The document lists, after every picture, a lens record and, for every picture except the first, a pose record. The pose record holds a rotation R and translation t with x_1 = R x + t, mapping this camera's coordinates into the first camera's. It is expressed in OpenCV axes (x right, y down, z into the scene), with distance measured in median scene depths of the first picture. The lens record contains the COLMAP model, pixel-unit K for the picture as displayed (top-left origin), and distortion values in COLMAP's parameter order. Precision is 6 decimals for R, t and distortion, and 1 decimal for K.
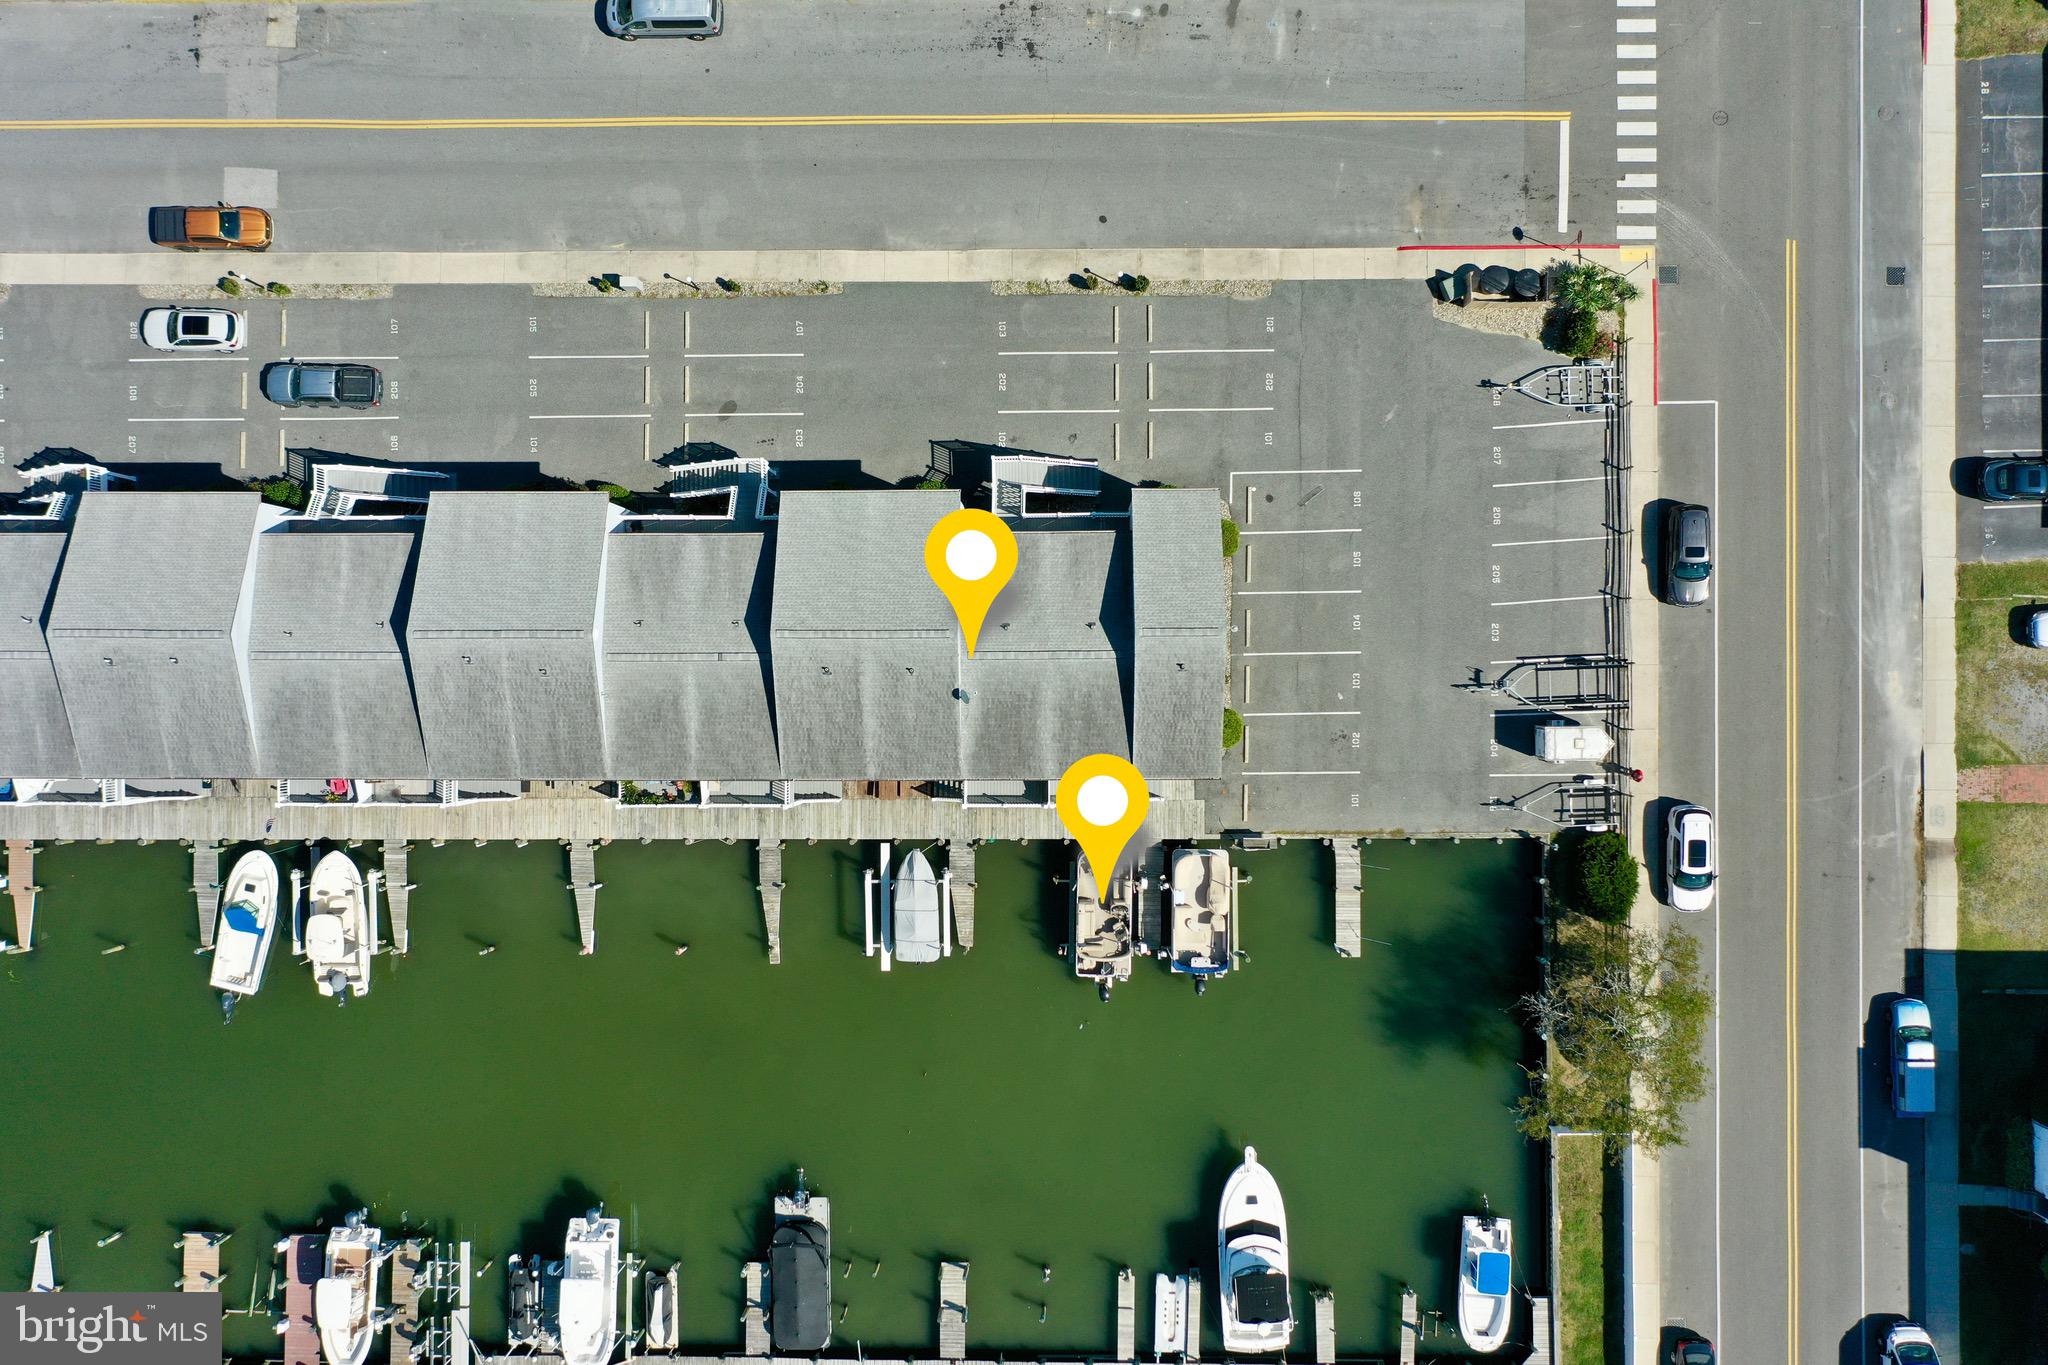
lens RADIAL K [[1656.4, 0, 1024.0], [0, 1656.4, 682.5], [0, 0, 1]] dist [0.007383, -0.000404]
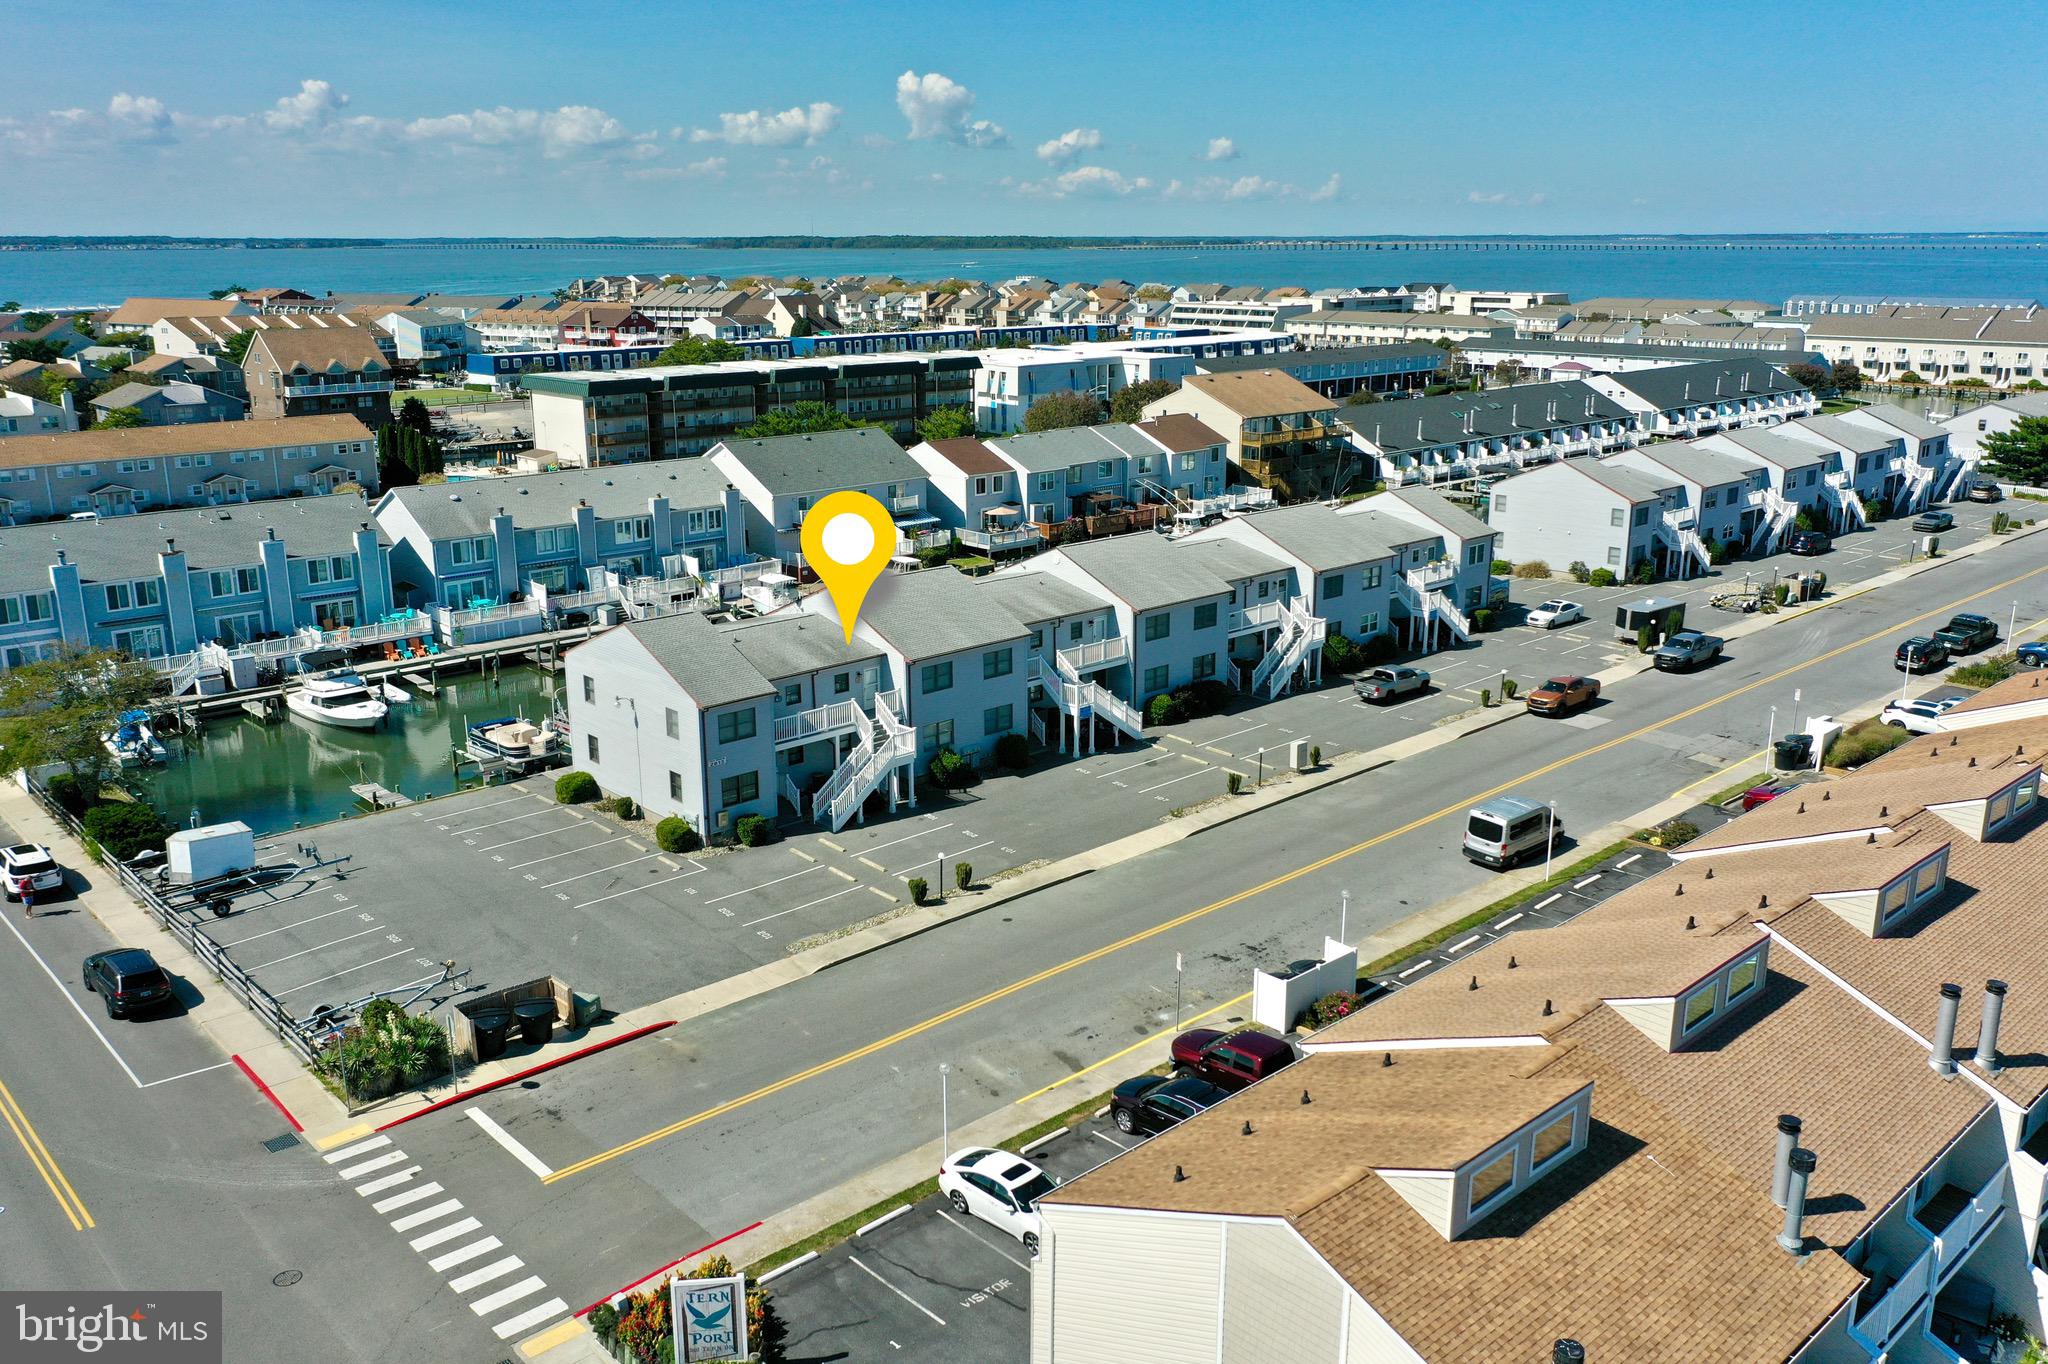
lens RADIAL K [[1637.9, 0, 1024.0], [0, 1637.9, 682.0], [0, 0, 1]] dist [0.005388, 0.000830]
pose [[-0.733809, 0.202431, -0.648495, 0.551733], [-0.678975, -0.186575, 0.710058, -0.848378], [0.022745, 0.961359, 0.274356, 0.666857]]
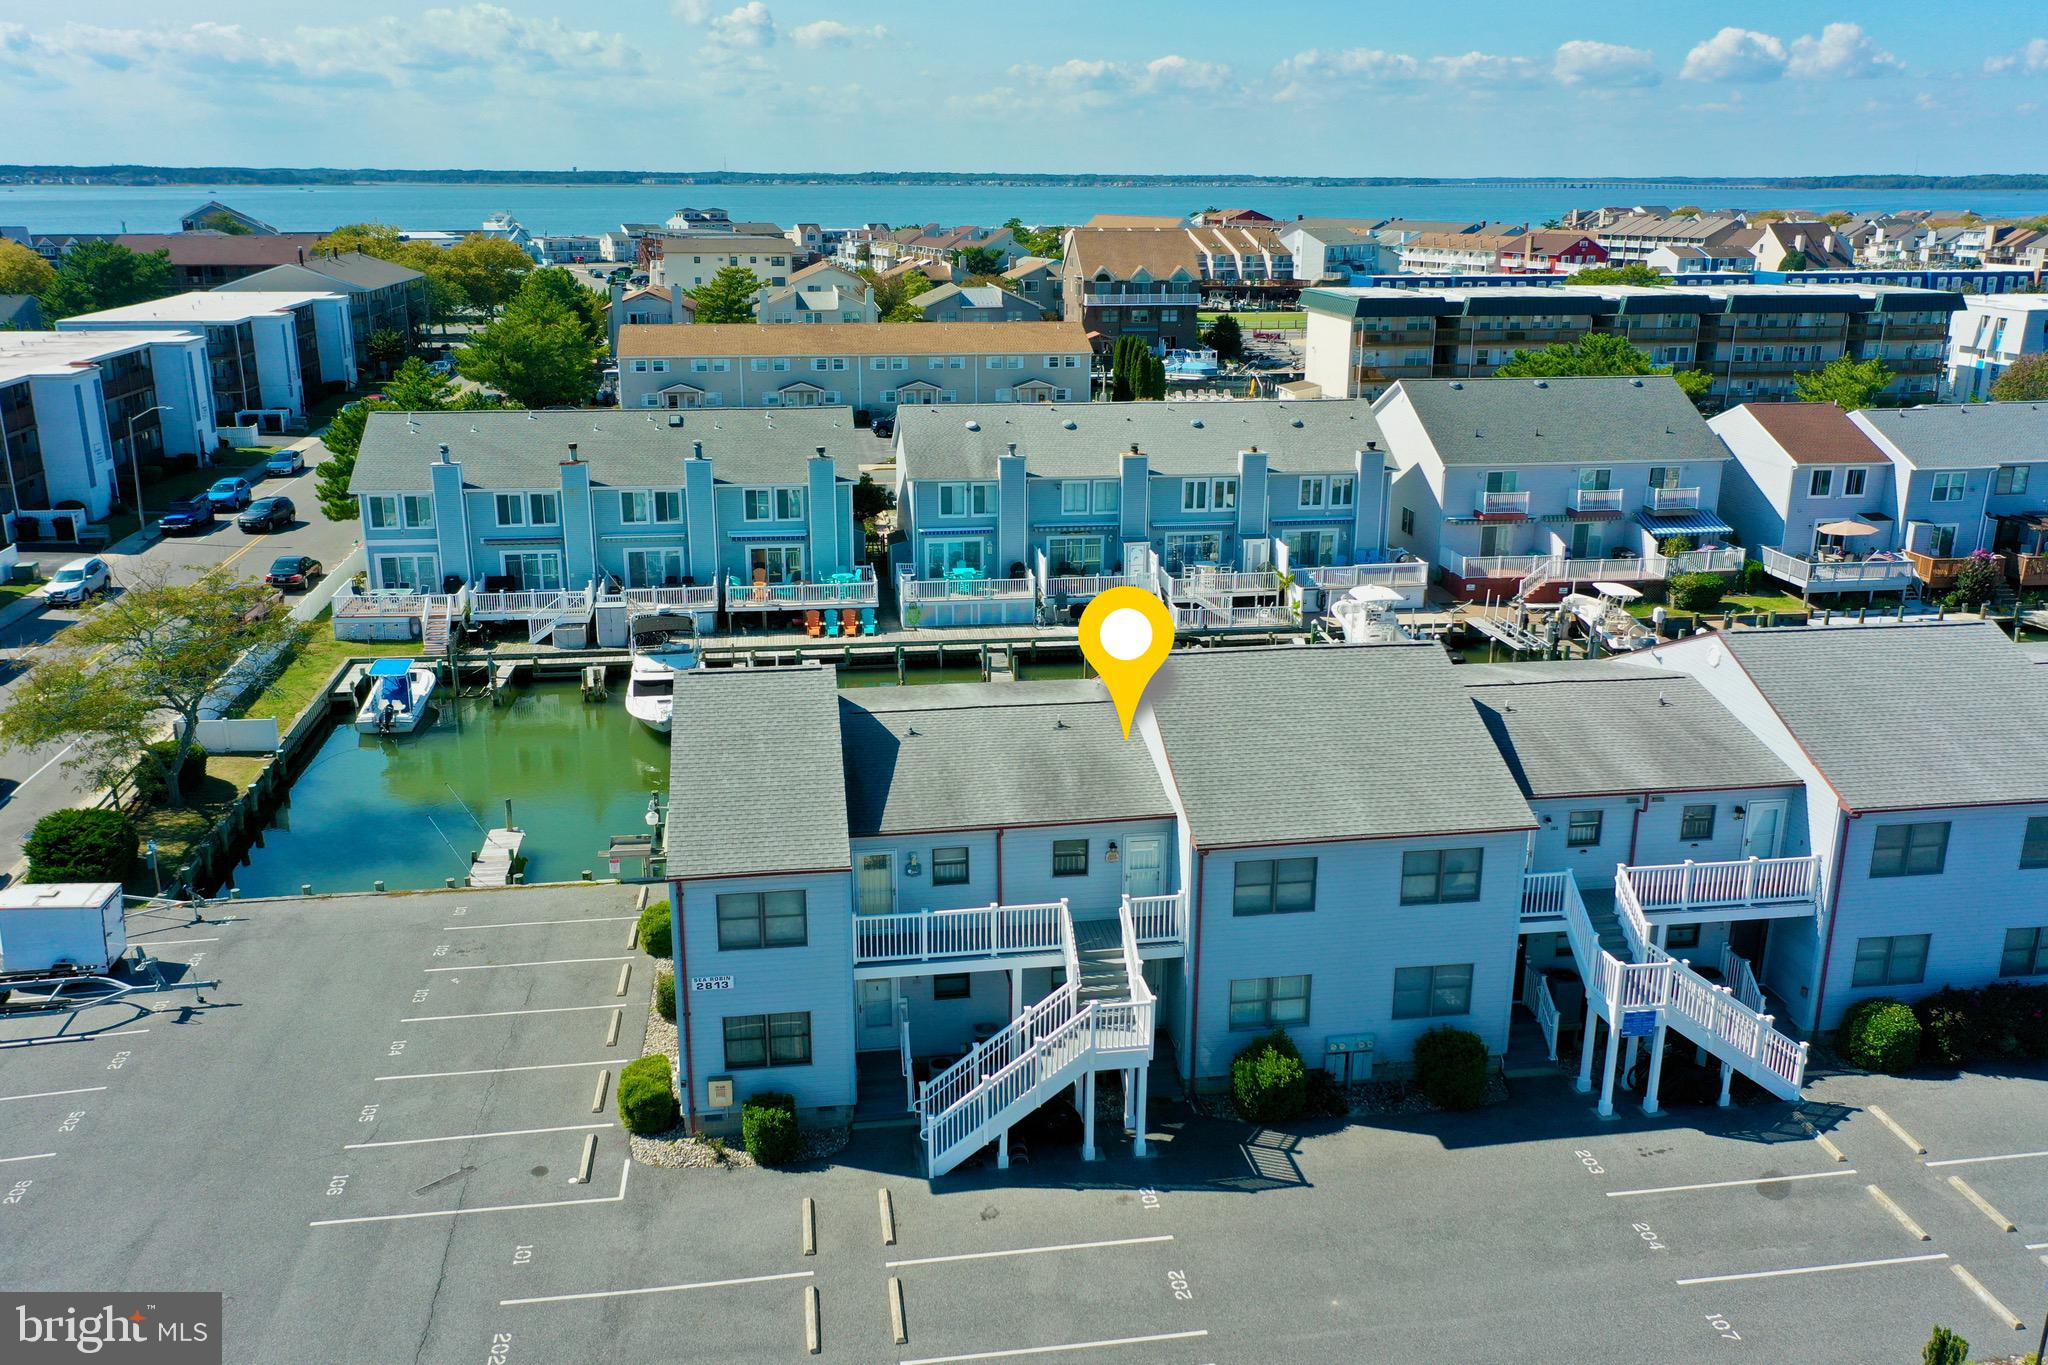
lens RADIAL K [[1656.4, 0, 1024.0], [0, 1656.4, 682.5], [0, 0, 1]] dist [0.007383, -0.000404]
pose [[-0.988942, 0.062865, -0.134321, 0.070288], [-0.146764, -0.284645, 0.947332, -0.520197], [0.021320, 0.956570, 0.290724, 0.743877]]
